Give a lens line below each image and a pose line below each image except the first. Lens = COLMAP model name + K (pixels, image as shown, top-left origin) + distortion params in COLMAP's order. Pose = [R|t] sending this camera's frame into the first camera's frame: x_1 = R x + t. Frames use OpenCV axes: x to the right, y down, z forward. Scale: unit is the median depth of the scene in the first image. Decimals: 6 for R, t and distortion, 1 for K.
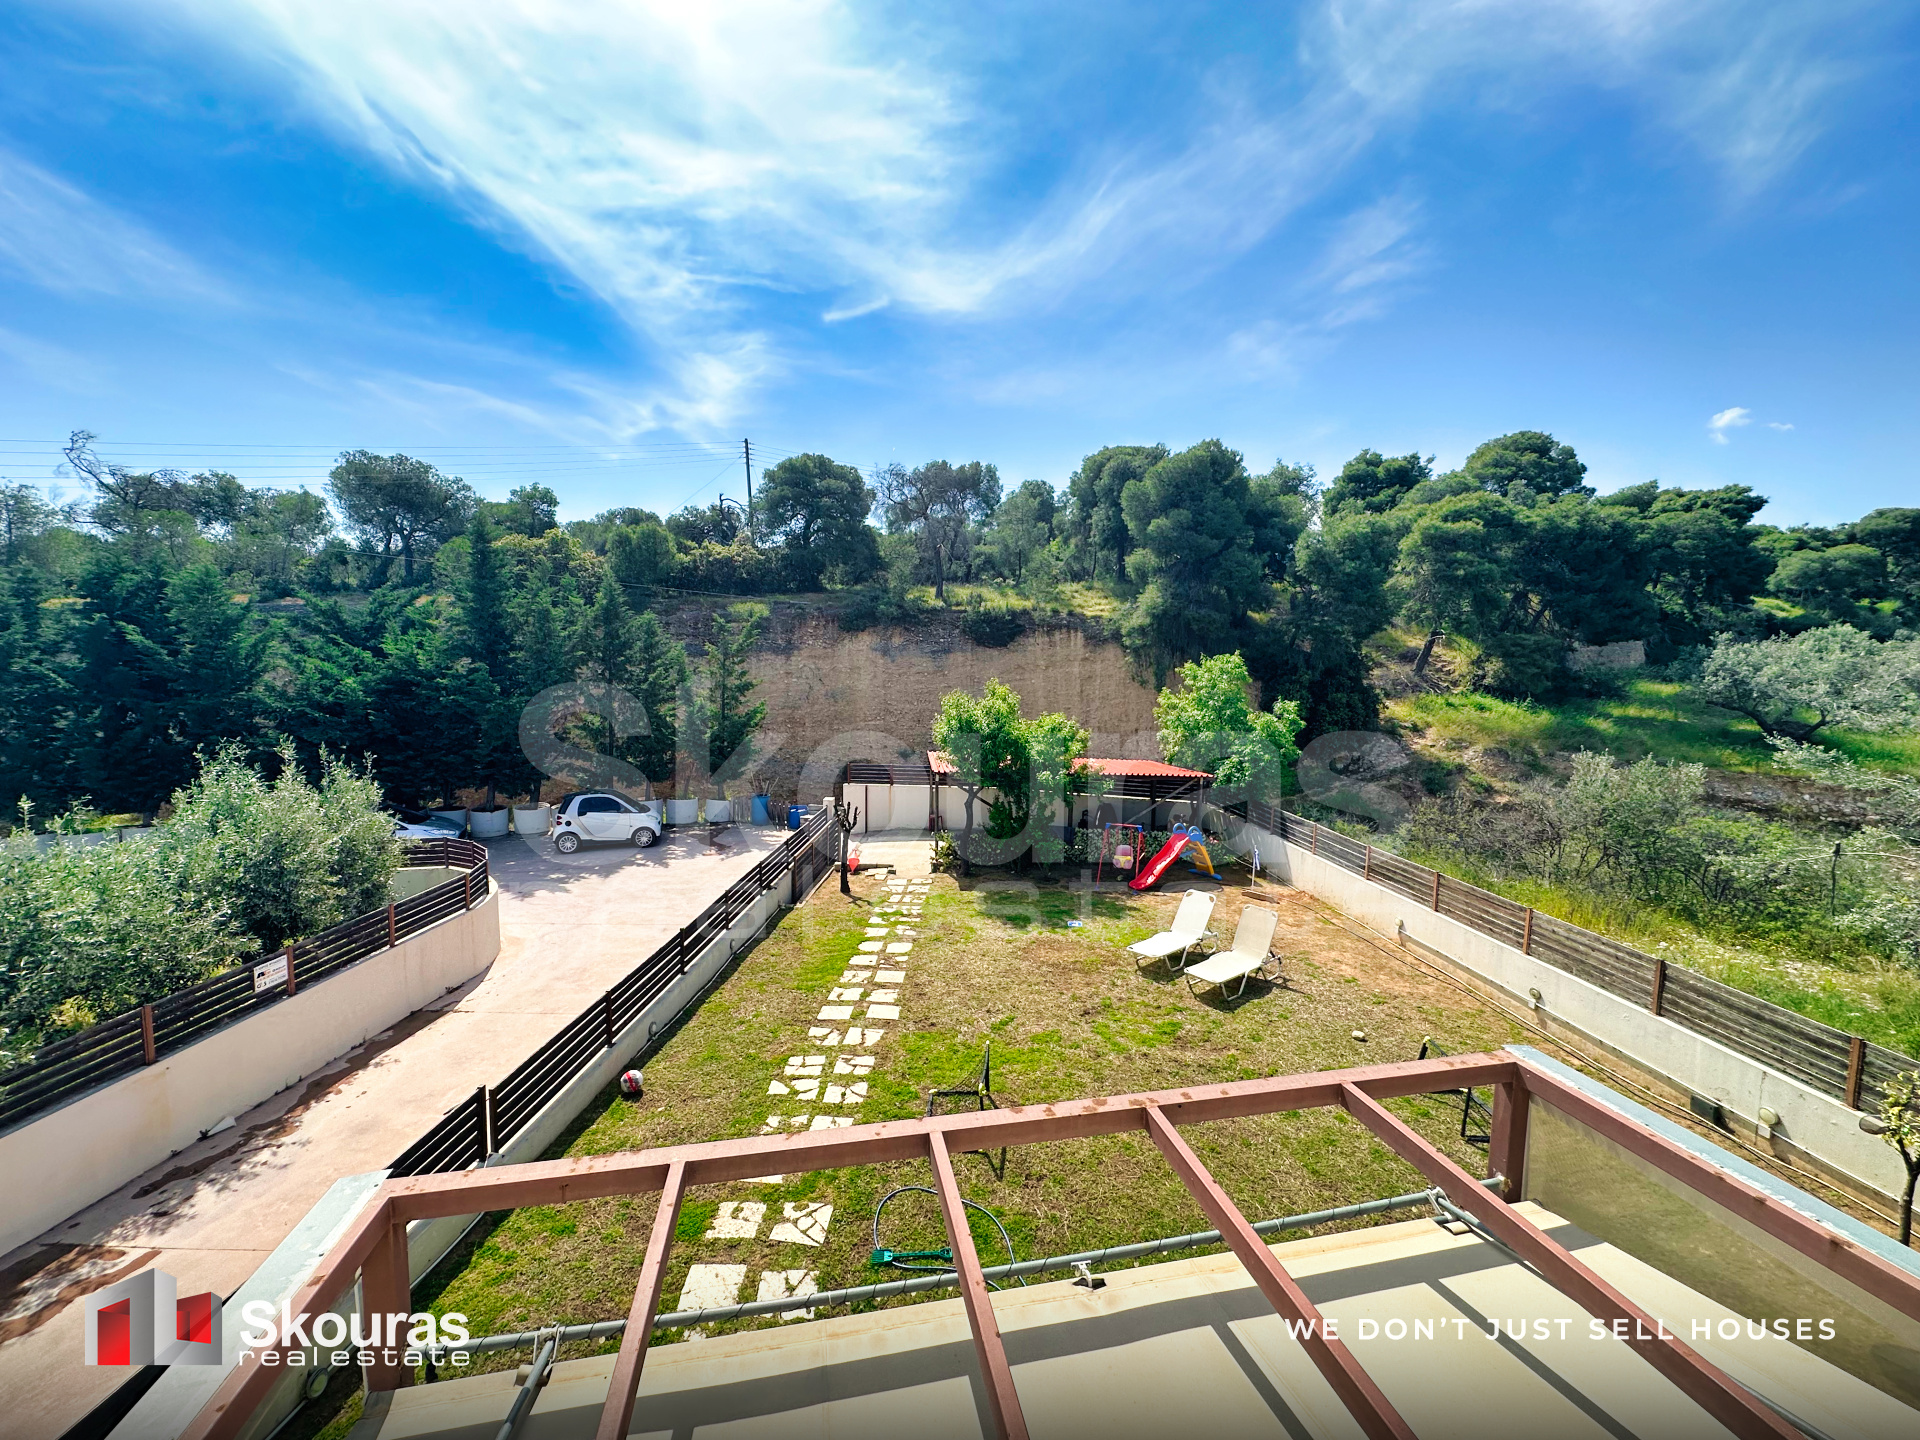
lens RADIAL K [[765.2, 0, 963.1], [0, 765.2, 717.6], [0, 0, 1]] dist [0.000205, -0.000075]
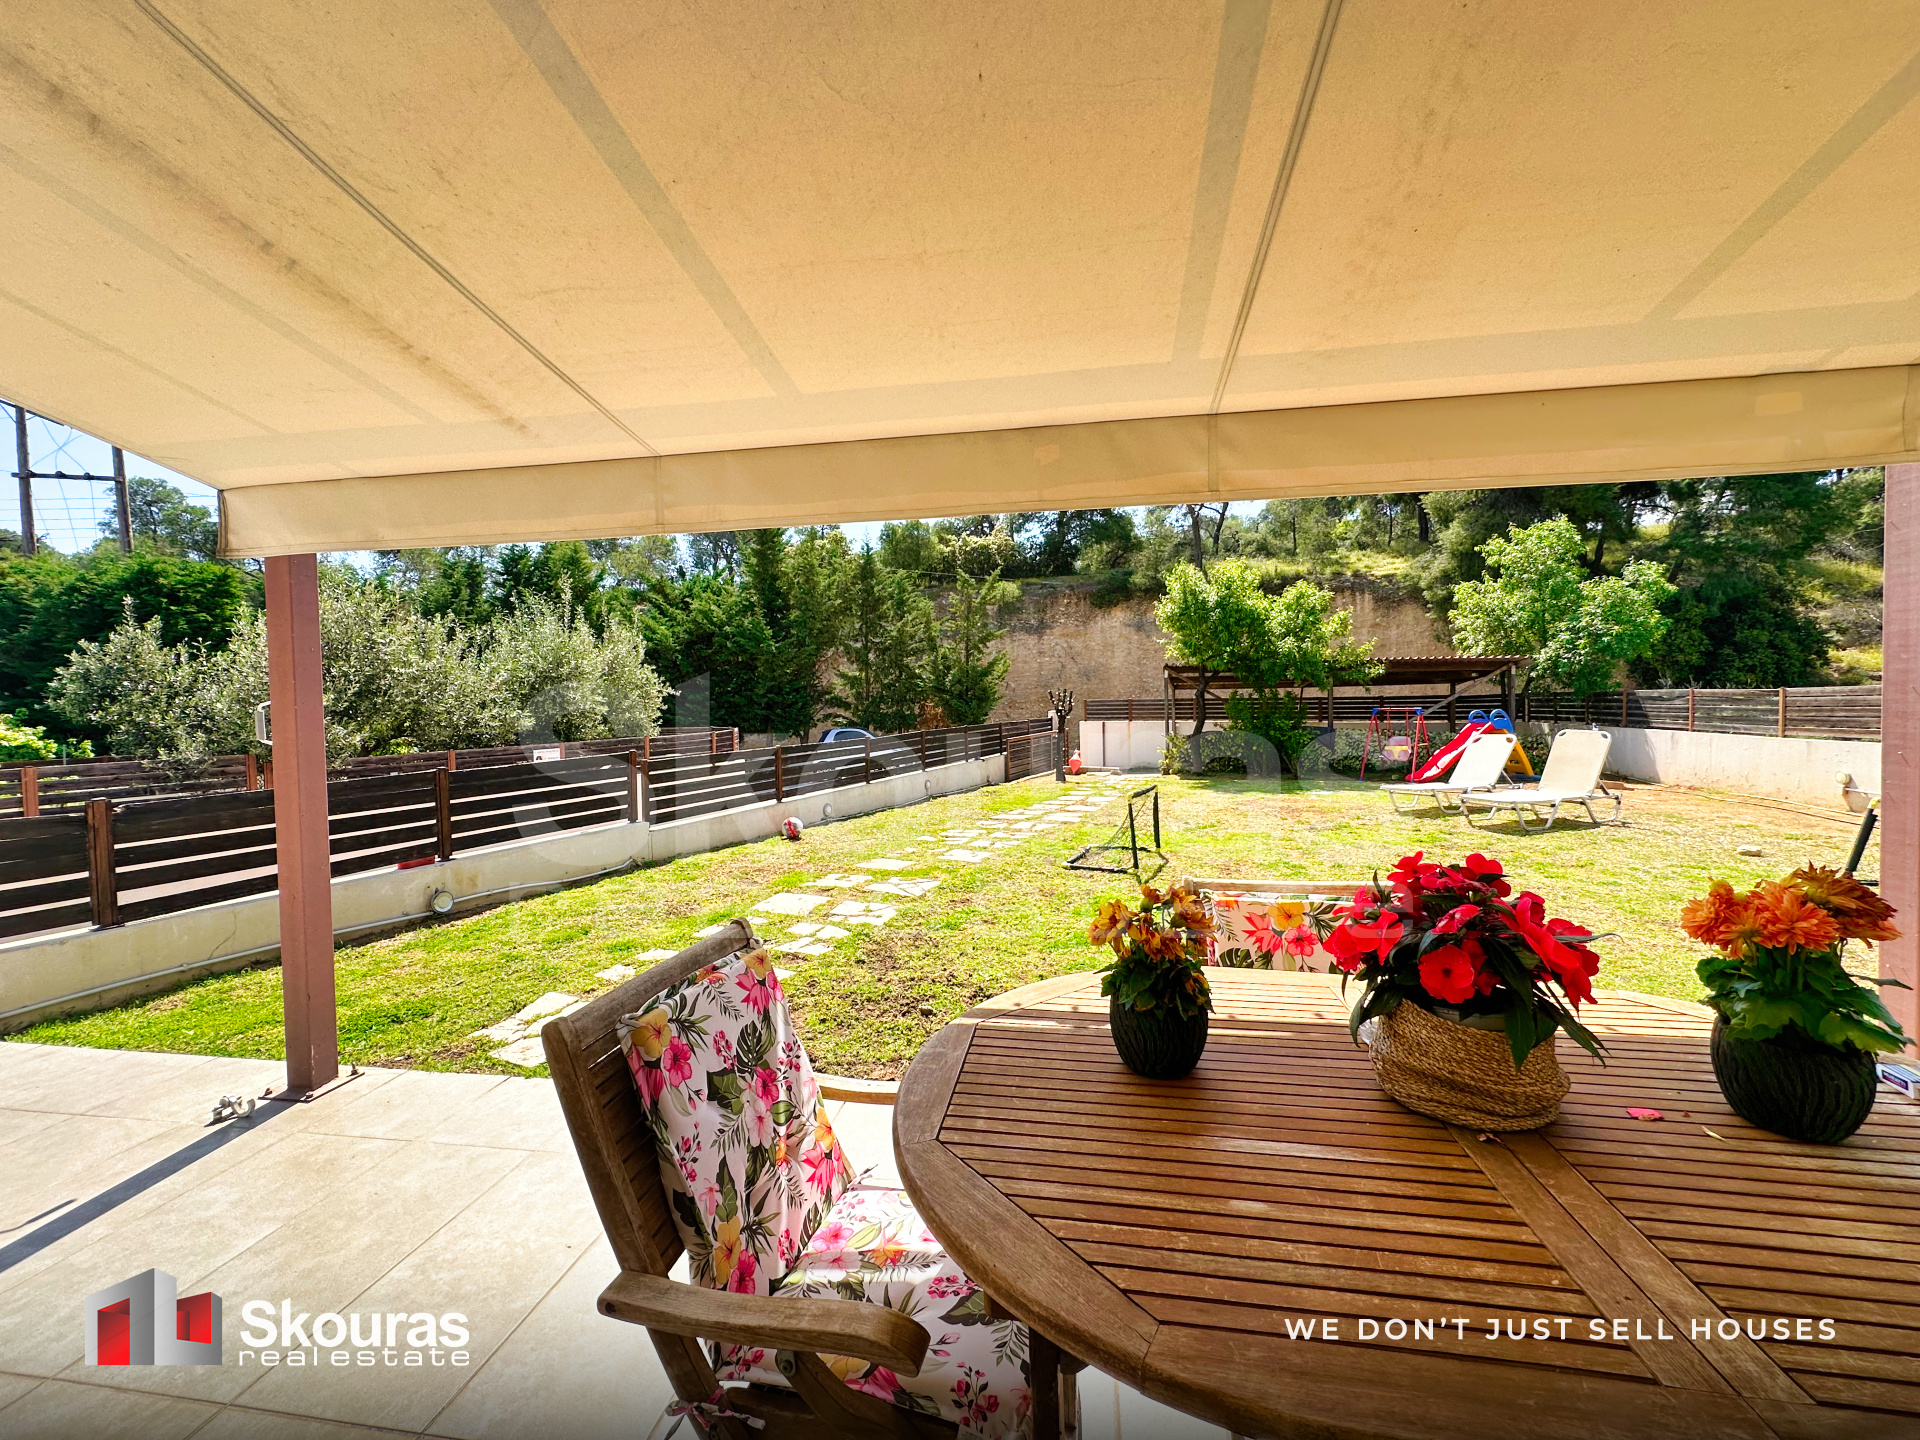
lens RADIAL K [[765.2, 0, 963.1], [0, 765.2, 717.6], [0, 0, 1]] dist [0.000205, -0.000075]
pose [[0.935357, -0.022220, -0.353005, 0.031324], [0.001486, 0.998263, -0.058897, 0.095119], [0.353701, 0.054566, 0.933766, 0.035109]]
